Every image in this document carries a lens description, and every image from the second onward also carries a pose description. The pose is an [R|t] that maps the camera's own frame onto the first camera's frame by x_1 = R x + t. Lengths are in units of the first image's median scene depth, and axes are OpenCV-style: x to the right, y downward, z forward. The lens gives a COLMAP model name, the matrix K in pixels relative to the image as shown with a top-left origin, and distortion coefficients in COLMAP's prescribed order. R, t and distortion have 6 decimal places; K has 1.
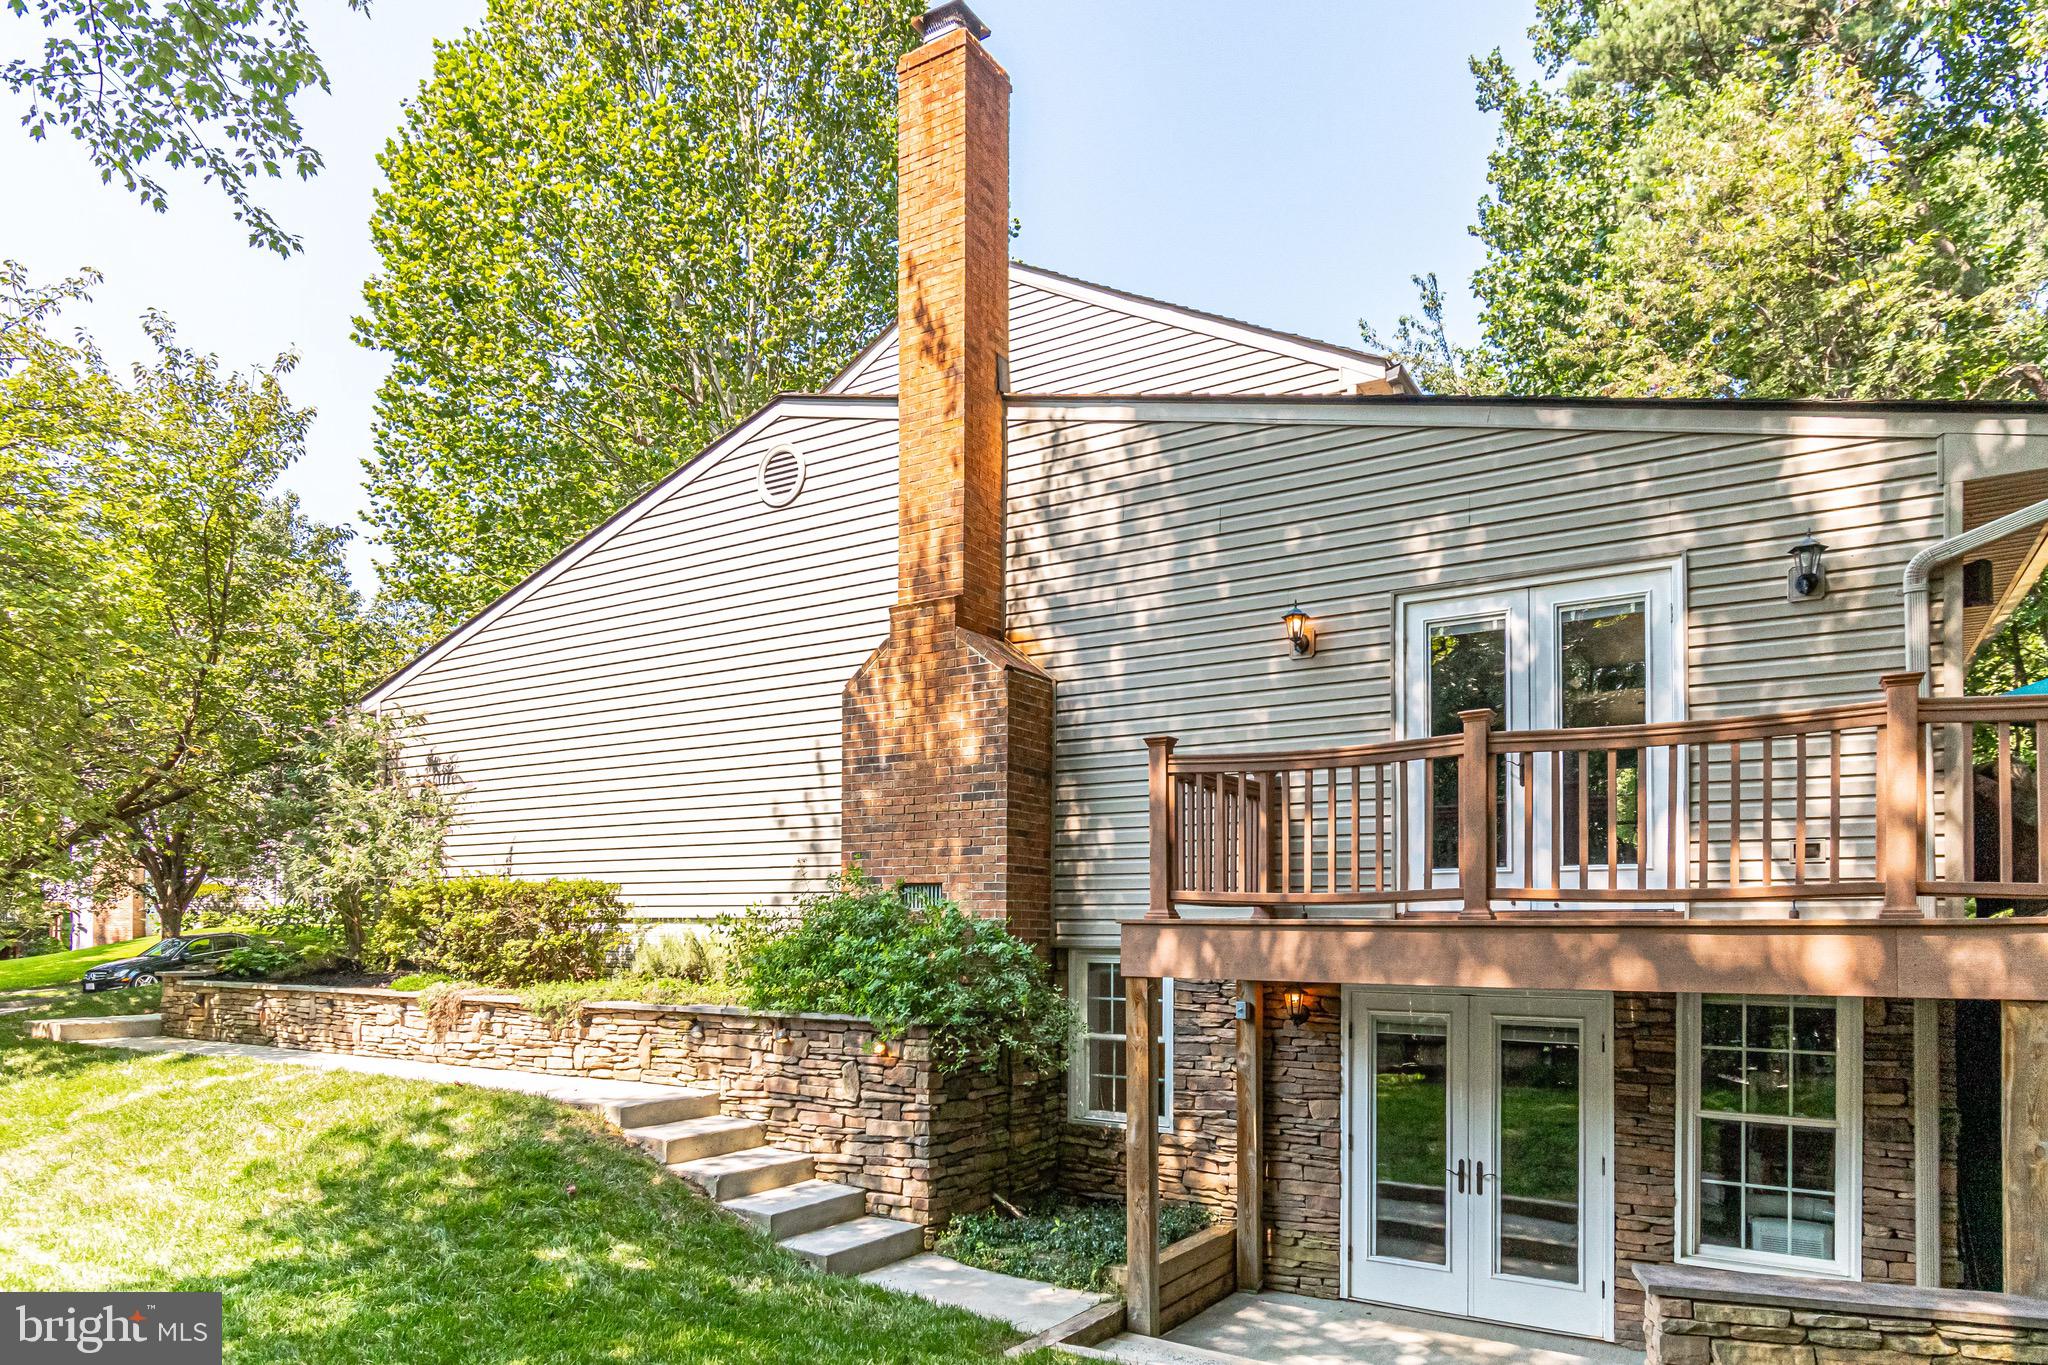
lens RADIAL K [[1245.6, 0, 1018.6], [0, 1245.6, 927.7], [0, 0, 1]] dist [-0.001612, -0.002124]
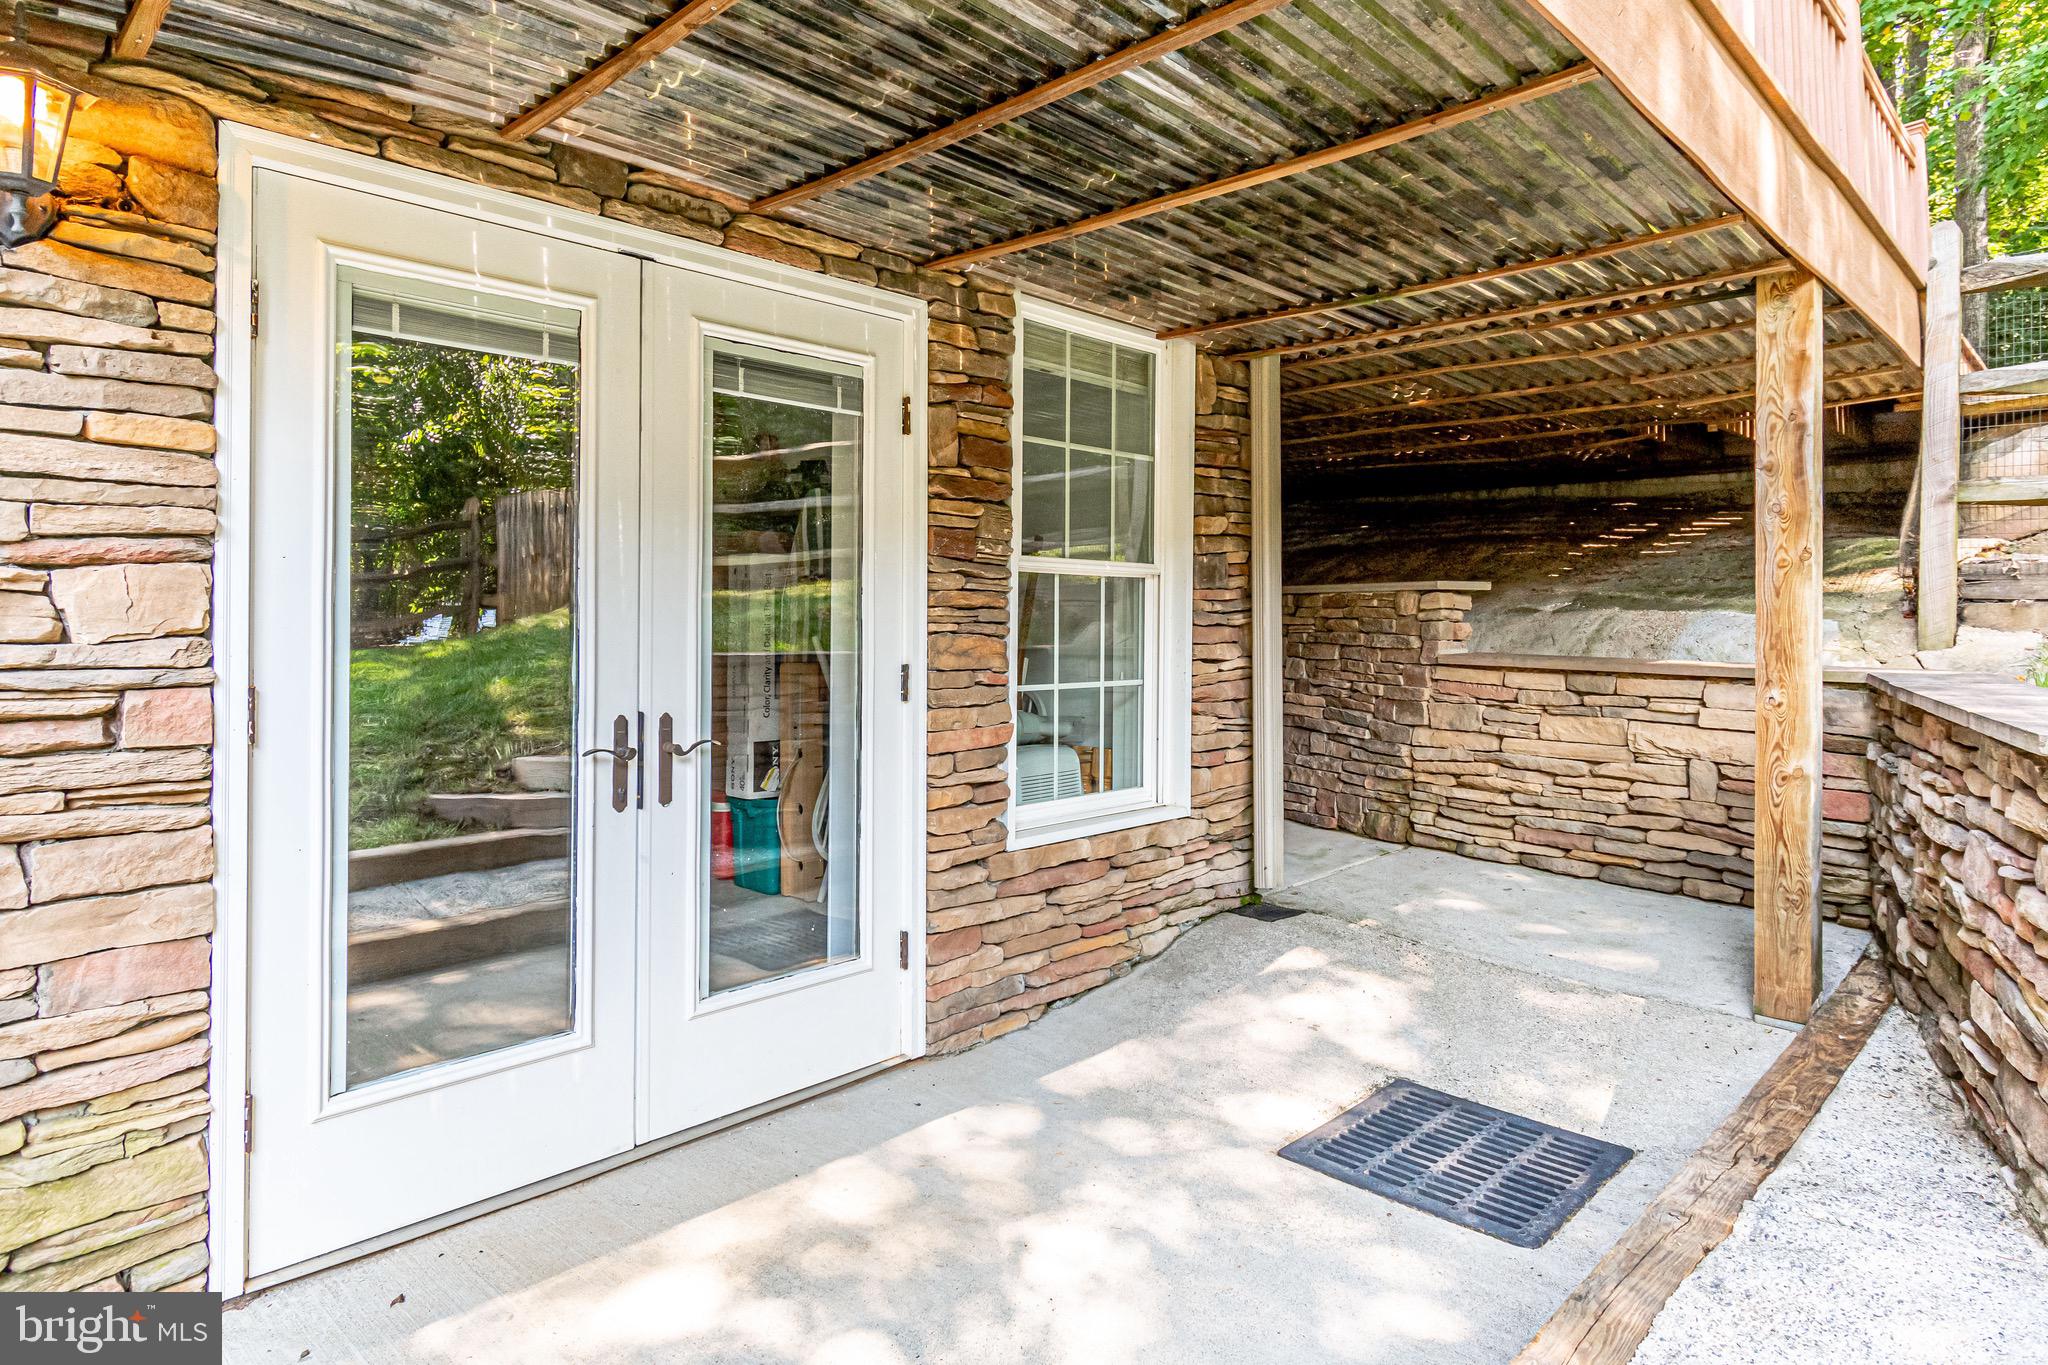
lens RADIAL K [[1201.3, 0, 1068.1], [0, 1201.3, 610.8], [0, 0, 1]] dist [-0.000103, 0.000164]
pose [[0.171167, -0.006733, 0.985219, 0.038274], [-0.014626, 0.999849, 0.009374, 0.146286], [-0.985133, -0.016014, 0.171043, 0.791186]]
